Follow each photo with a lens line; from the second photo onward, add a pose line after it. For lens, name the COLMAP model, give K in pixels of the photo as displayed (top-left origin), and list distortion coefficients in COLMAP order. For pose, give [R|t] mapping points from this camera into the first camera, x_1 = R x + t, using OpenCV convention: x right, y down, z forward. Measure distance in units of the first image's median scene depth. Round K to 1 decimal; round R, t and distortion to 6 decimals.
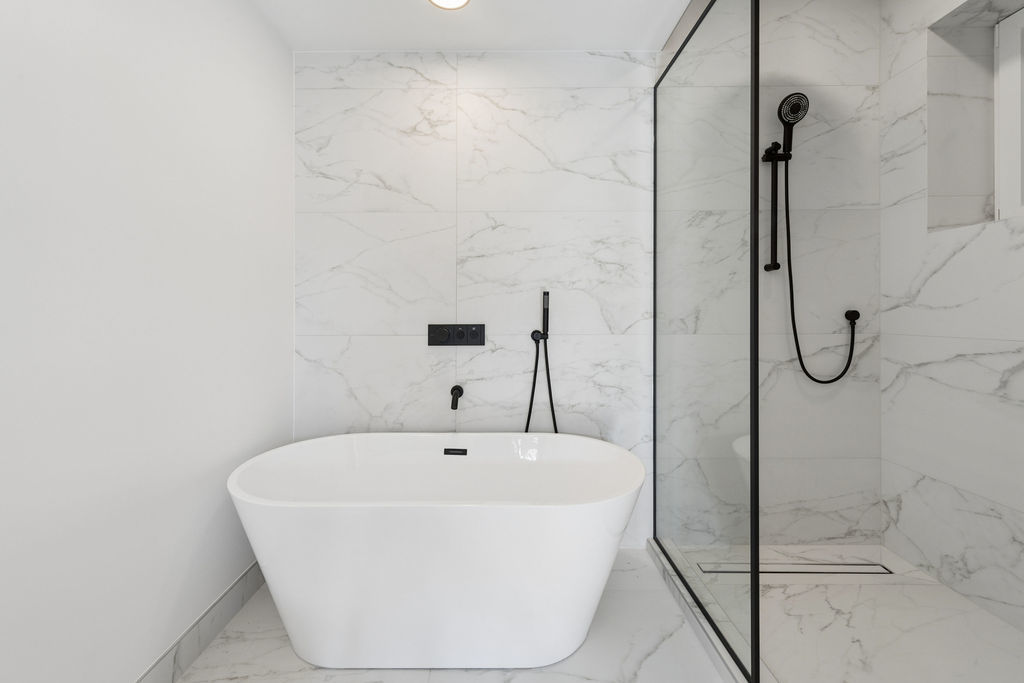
lens RADIAL K [[411.5, 0, 507.1], [0, 411.5, 310.8], [0, 0, 1]] dist [0.002264, -0.000214]
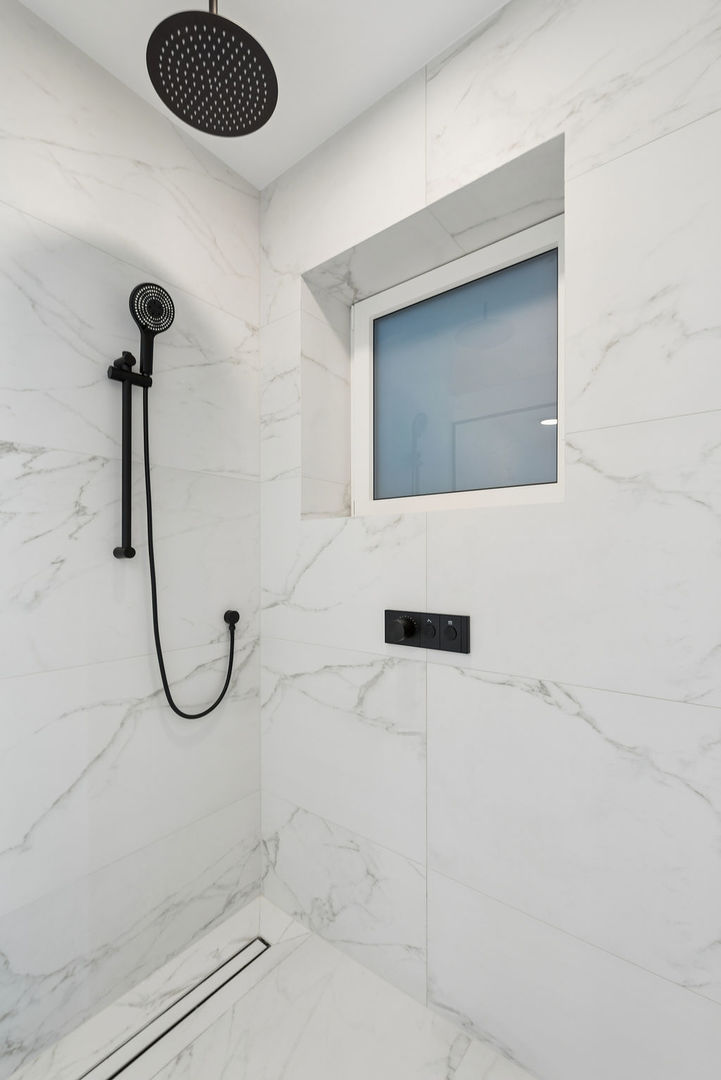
lens RADIAL K [[467.9, 0, 358.6], [0, 467.9, 560.7], [0, 0, 1]] dist [0.000074, -0.000348]
pose [[0.613325, 0.000734, 0.789830, 0.306913], [-0.000331, 1.000000, -0.000673, -0.095113], [-0.789830, 0.000152, 0.613325, 0.292714]]
